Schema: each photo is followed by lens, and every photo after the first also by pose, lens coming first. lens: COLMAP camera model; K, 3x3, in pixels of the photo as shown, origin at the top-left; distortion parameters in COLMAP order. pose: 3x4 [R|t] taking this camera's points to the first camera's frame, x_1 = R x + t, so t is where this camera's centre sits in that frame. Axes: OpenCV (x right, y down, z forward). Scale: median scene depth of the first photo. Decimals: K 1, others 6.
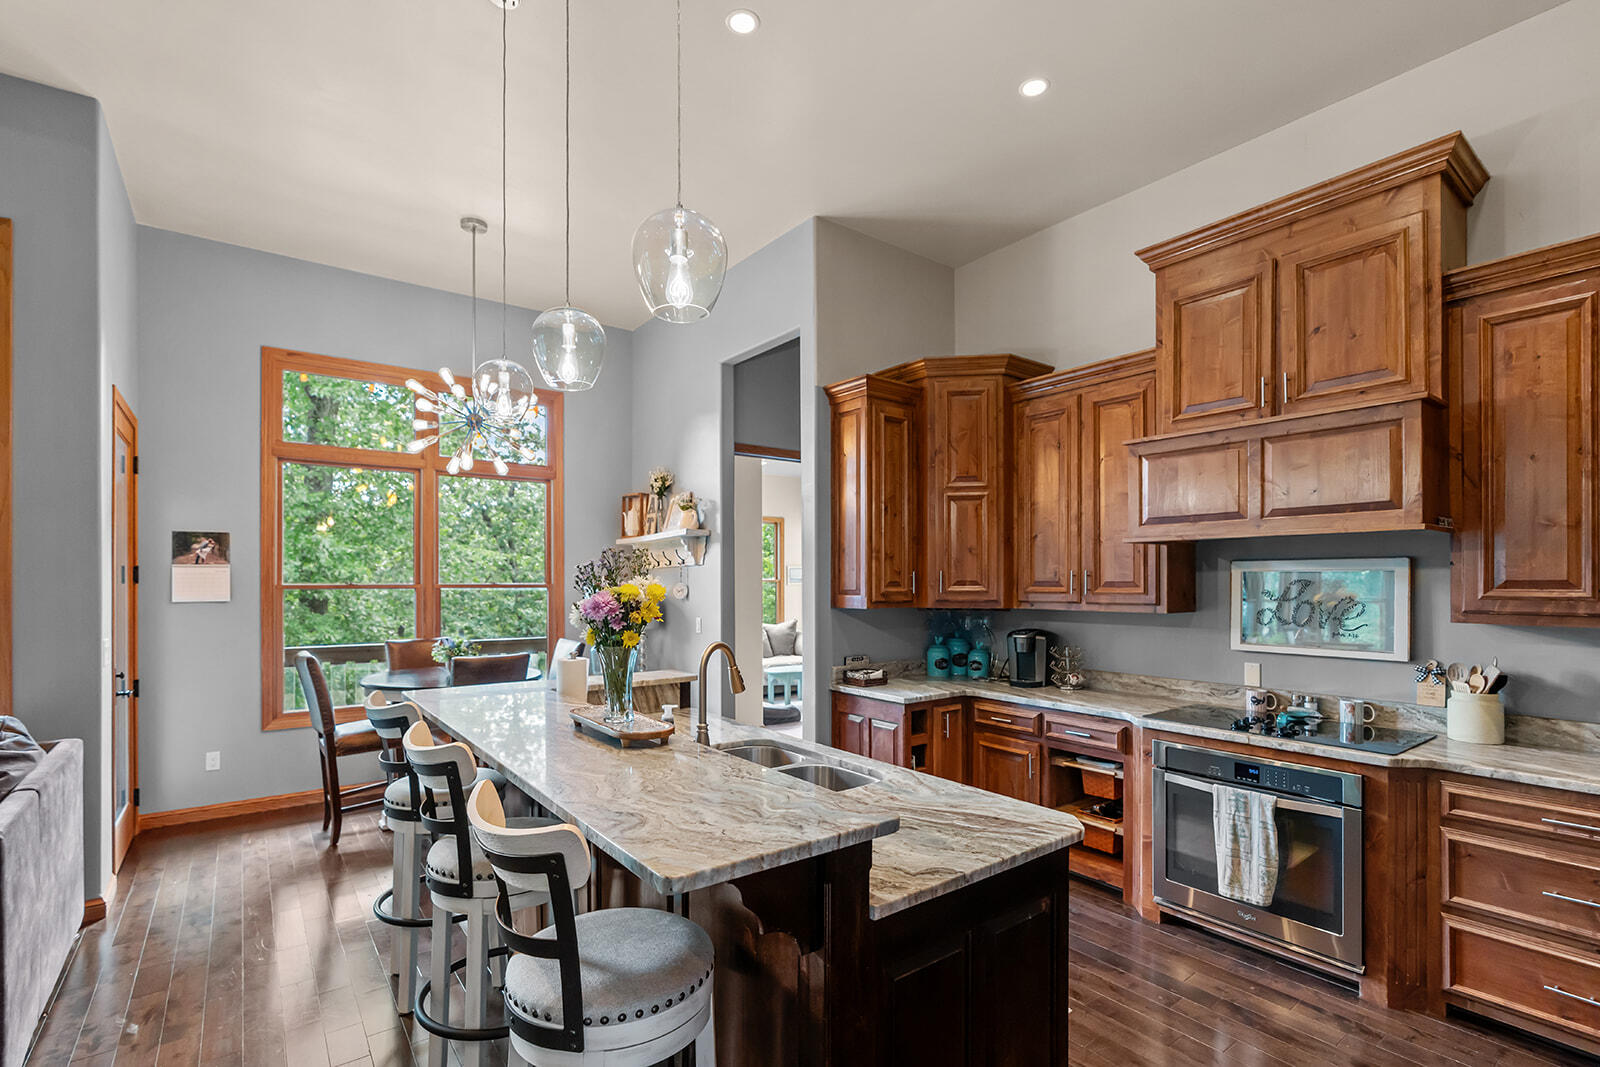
lens RADIAL K [[738.5, 0, 795.0], [0, 738.5, 578.3], [0, 0, 1]] dist [-0.011543, 0.004432]
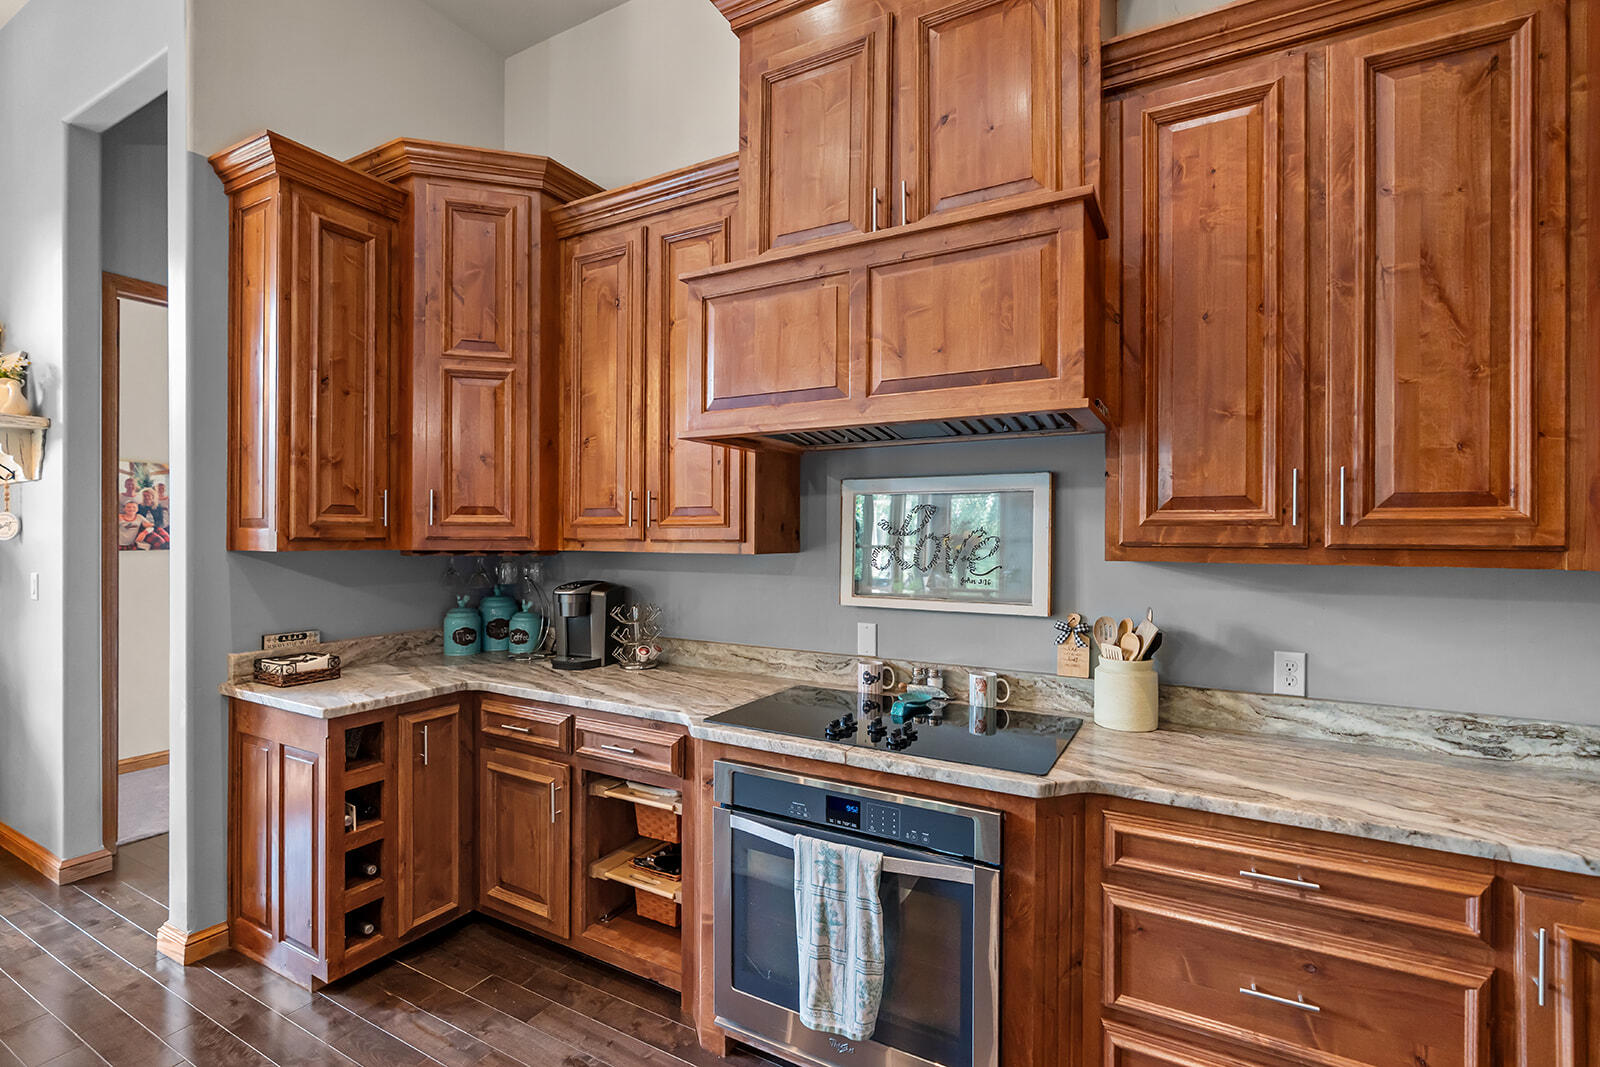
lens RADIAL K [[738.5, 0, 794.4], [0, 738.5, 532.1], [0, 0, 1]] dist [-0.011543, 0.004432]
pose [[0.916077, 0.005349, 0.400968, 0.277959], [-0.006356, 0.999979, 0.001182, 0.027452], [-0.400953, -0.003631, 0.916091, 0.383679]]
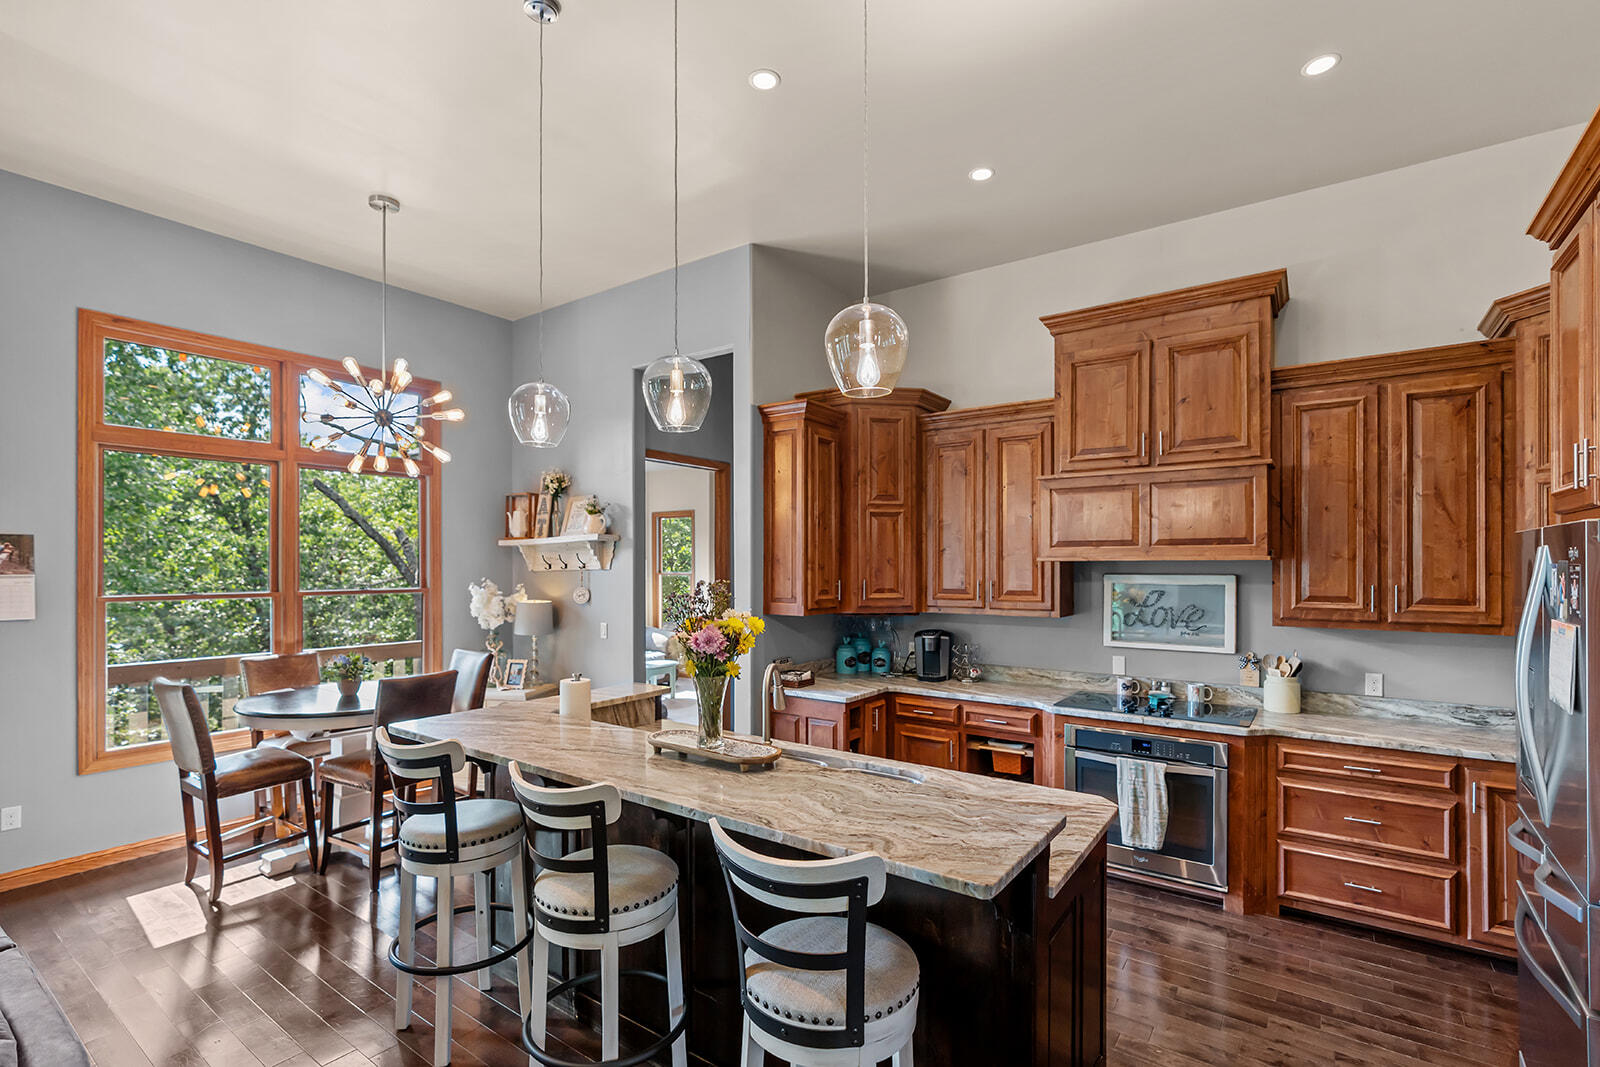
lens RADIAL K [[738.5, 0, 792.1], [0, 738.5, 563.6], [0, 0, 1]] dist [-0.011543, 0.004432]
pose [[0.954987, 0.000221, 0.296649, -0.284218], [-0.001298, 0.999993, 0.003436, -0.046406], [-0.296646, -0.003666, 0.954981, -0.029078]]
